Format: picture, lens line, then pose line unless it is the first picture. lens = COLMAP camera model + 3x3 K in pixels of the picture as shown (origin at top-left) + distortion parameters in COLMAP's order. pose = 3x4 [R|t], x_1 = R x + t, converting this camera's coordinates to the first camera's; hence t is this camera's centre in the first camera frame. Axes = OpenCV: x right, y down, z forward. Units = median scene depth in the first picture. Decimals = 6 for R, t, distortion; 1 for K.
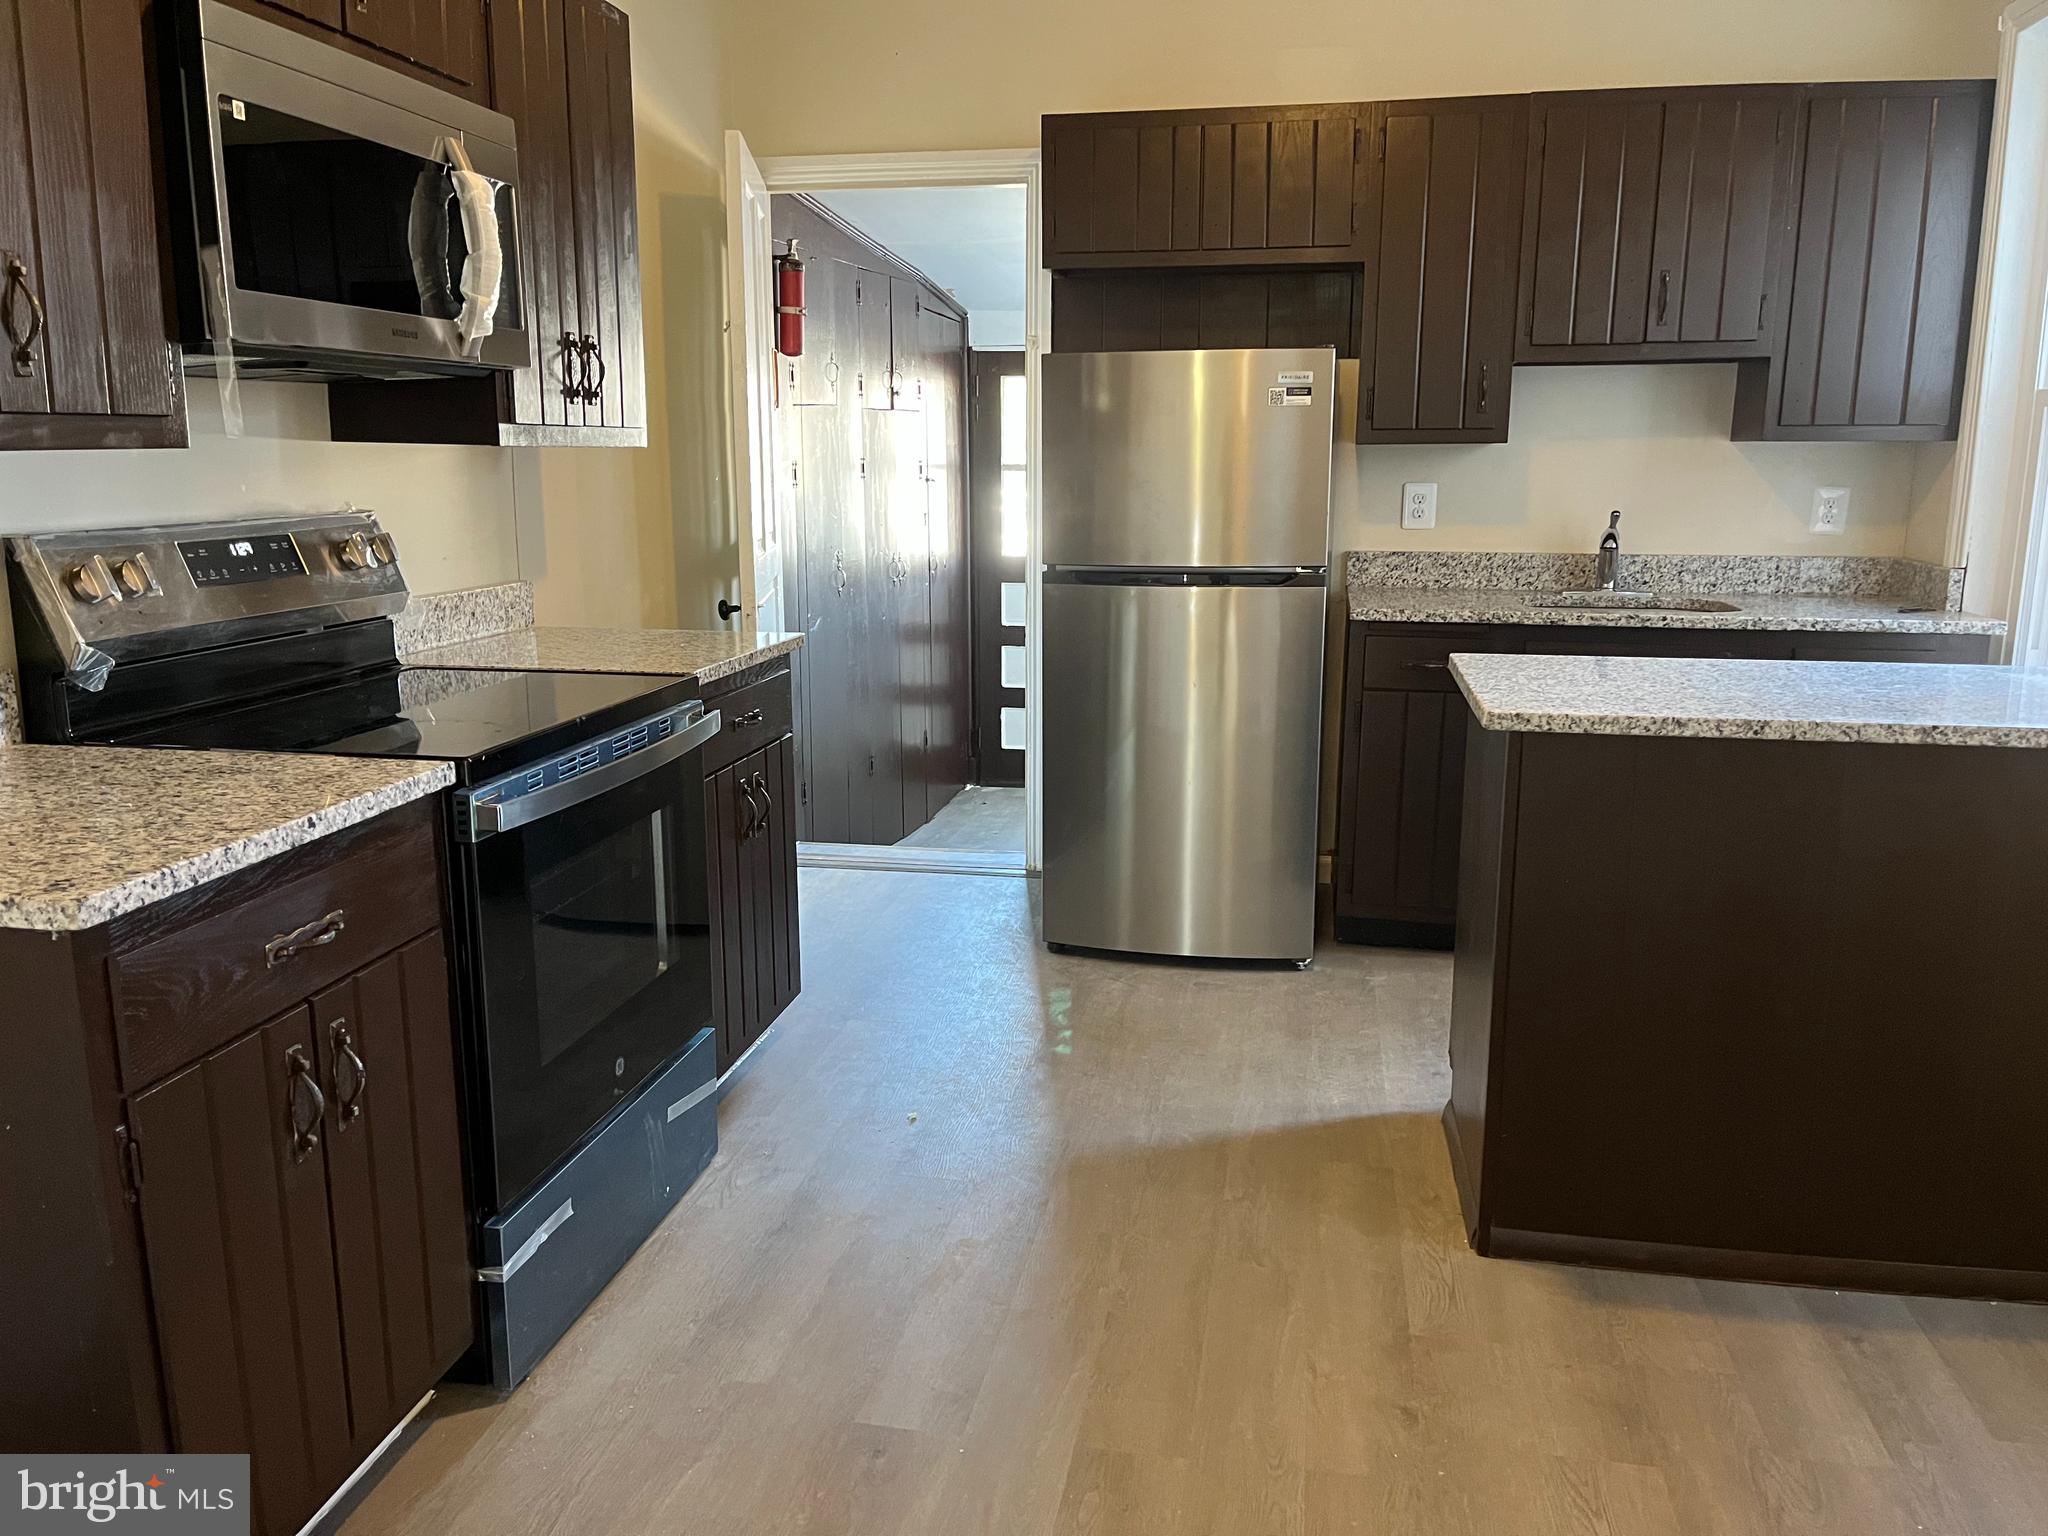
lens RADIAL K [[1555.5, 0, 1017.6], [0, 1555.5, 752.3], [0, 0, 1]] dist [0.062085, -0.080779]
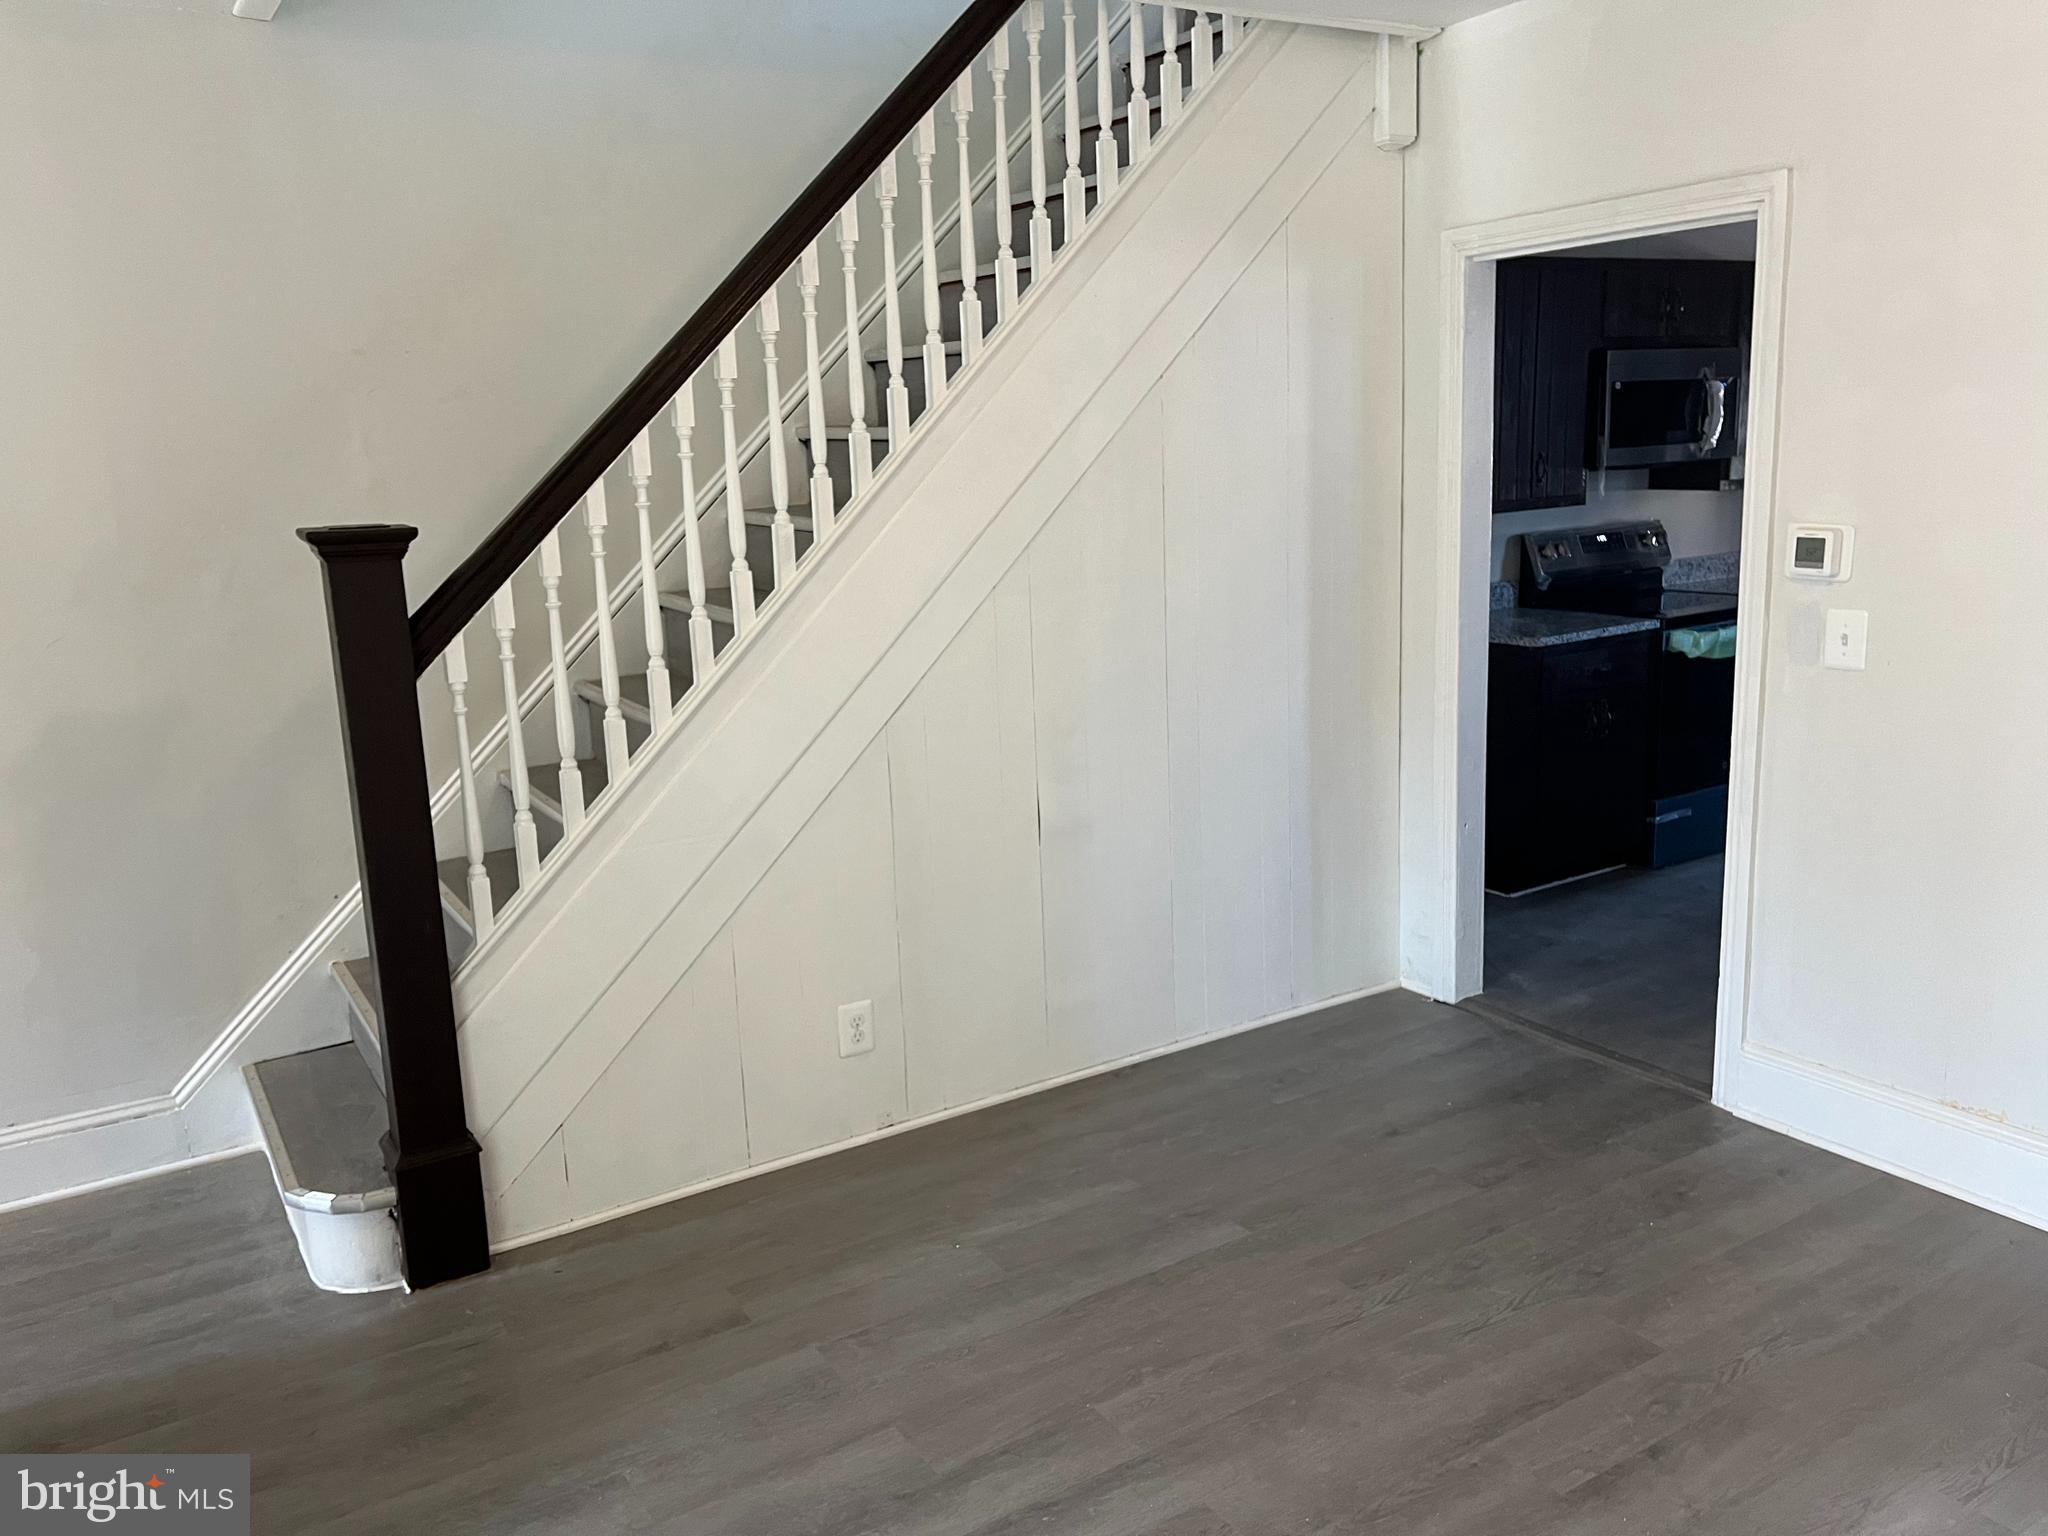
lens RADIAL K [[1555.5, 0, 1027.7], [0, 1555.5, 780.6], [0, 0, 1]] dist [0.062085, -0.080779]
pose [[0.673664, 0.130283, -0.727464, 1.315286], [-0.099882, 0.991358, 0.085049, 0.231244], [0.732257, 0.015366, 0.680855, -2.374525]]
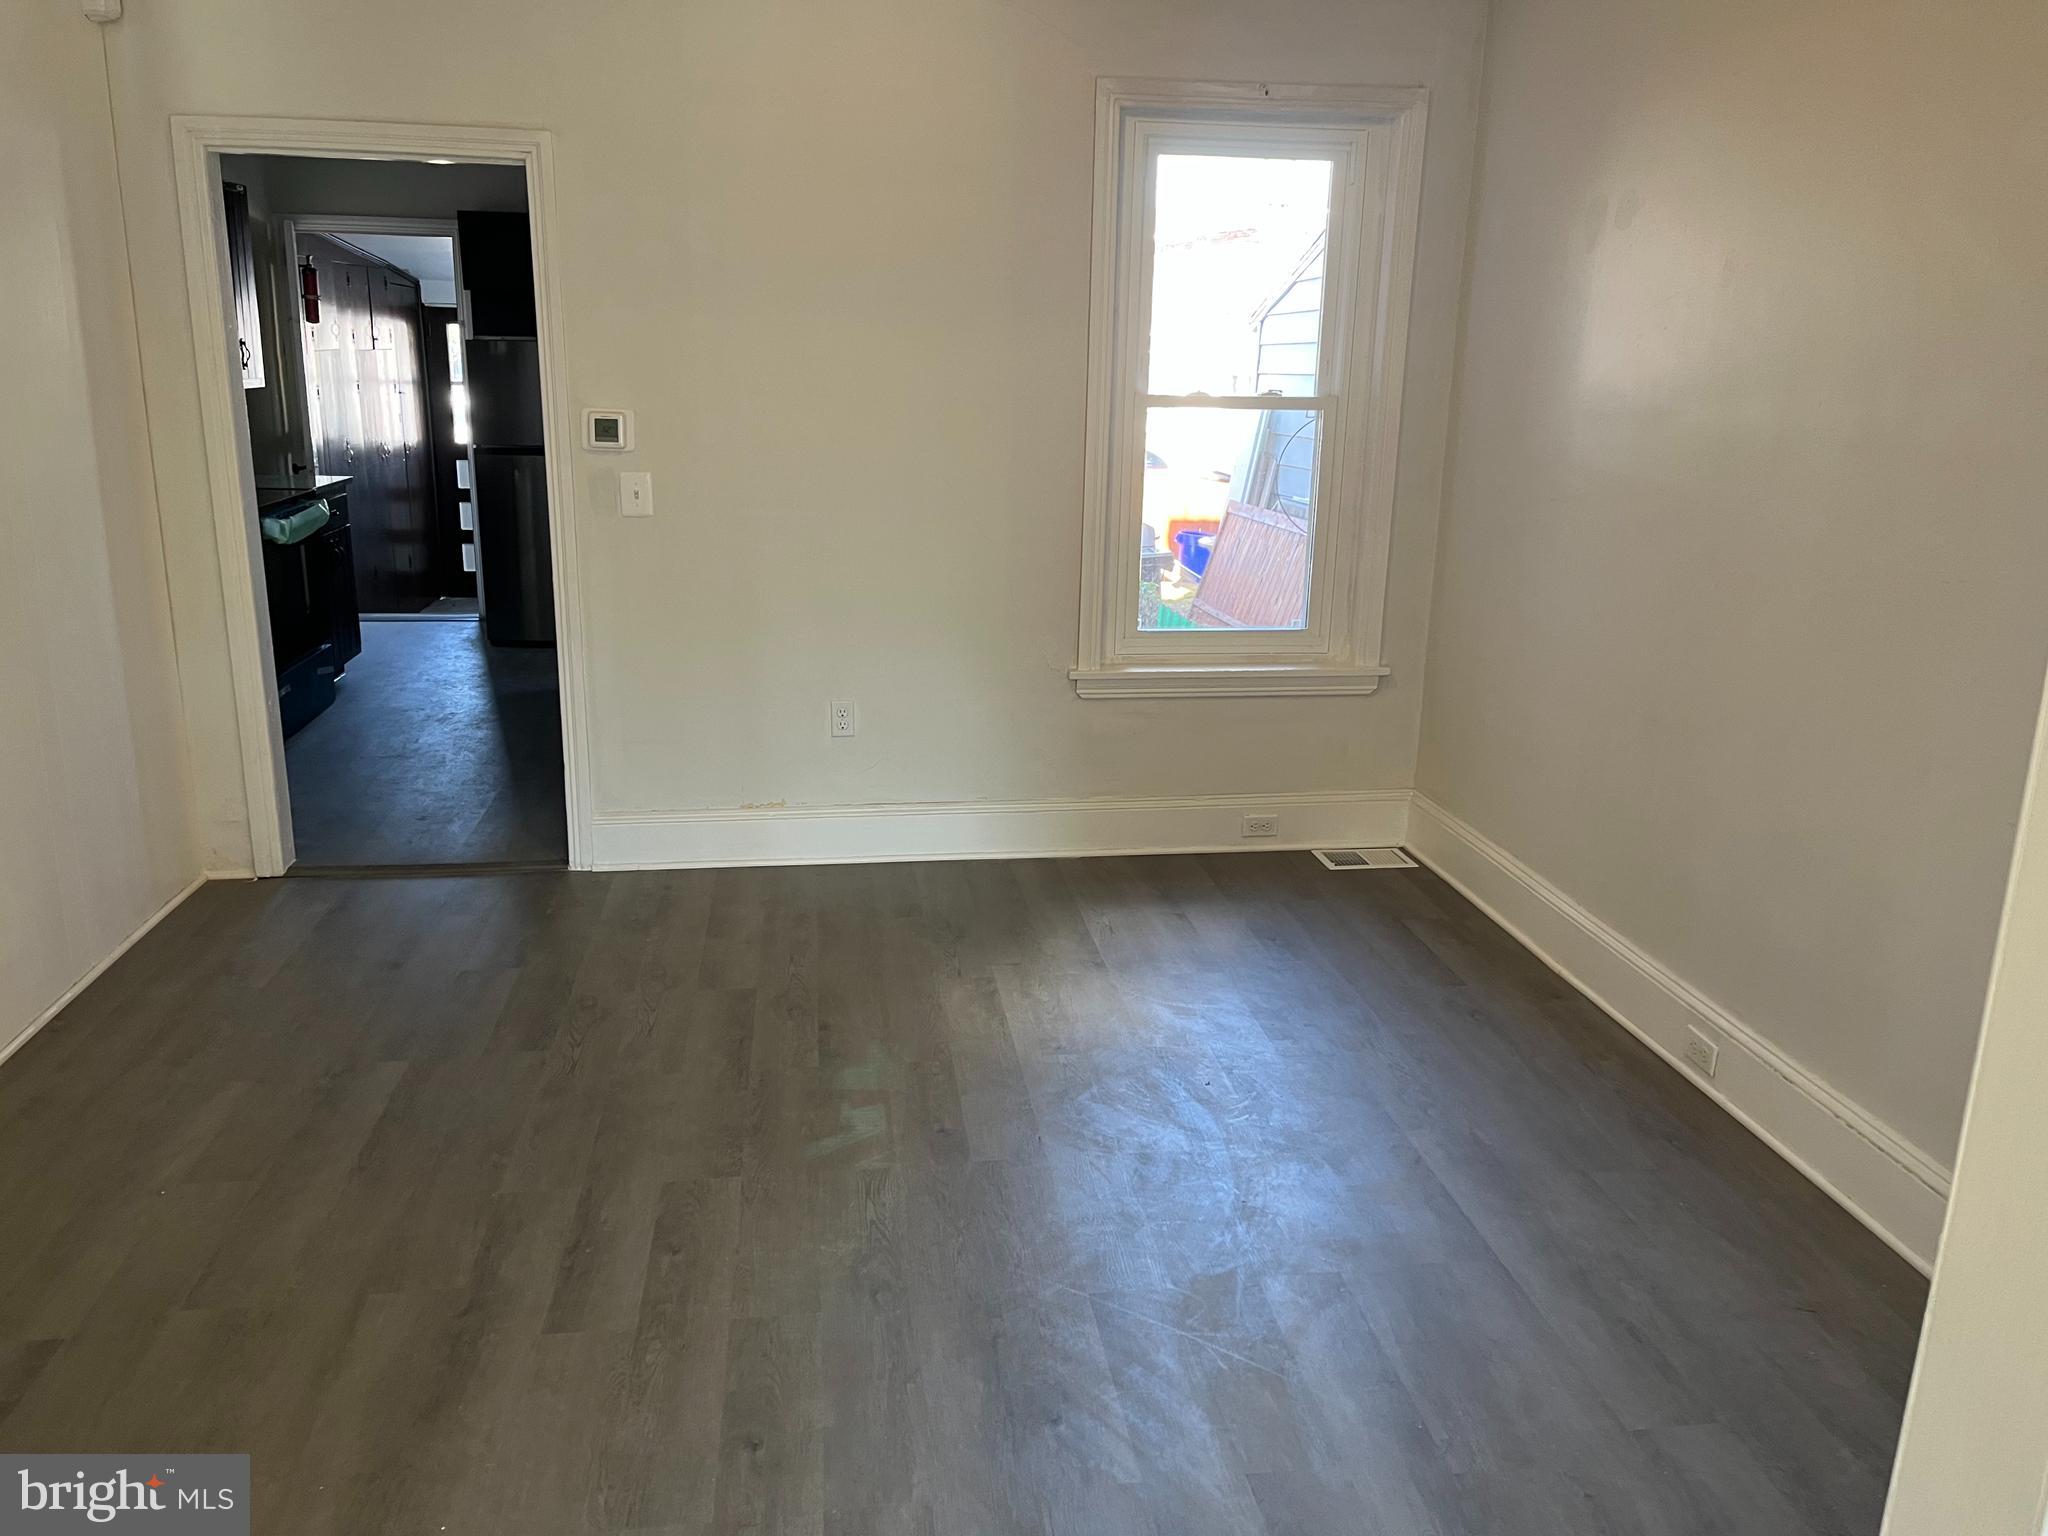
lens RADIAL K [[1555.5, 0, 1019.5], [0, 1555.5, 766.1], [0, 0, 1]] dist [0.062085, -0.080779]
pose [[0.948842, -0.062158, 0.309573, 0.093902], [0.038963, 0.995988, 0.080561, 0.430460], [-0.313339, -0.064377, 0.947457, -3.212932]]
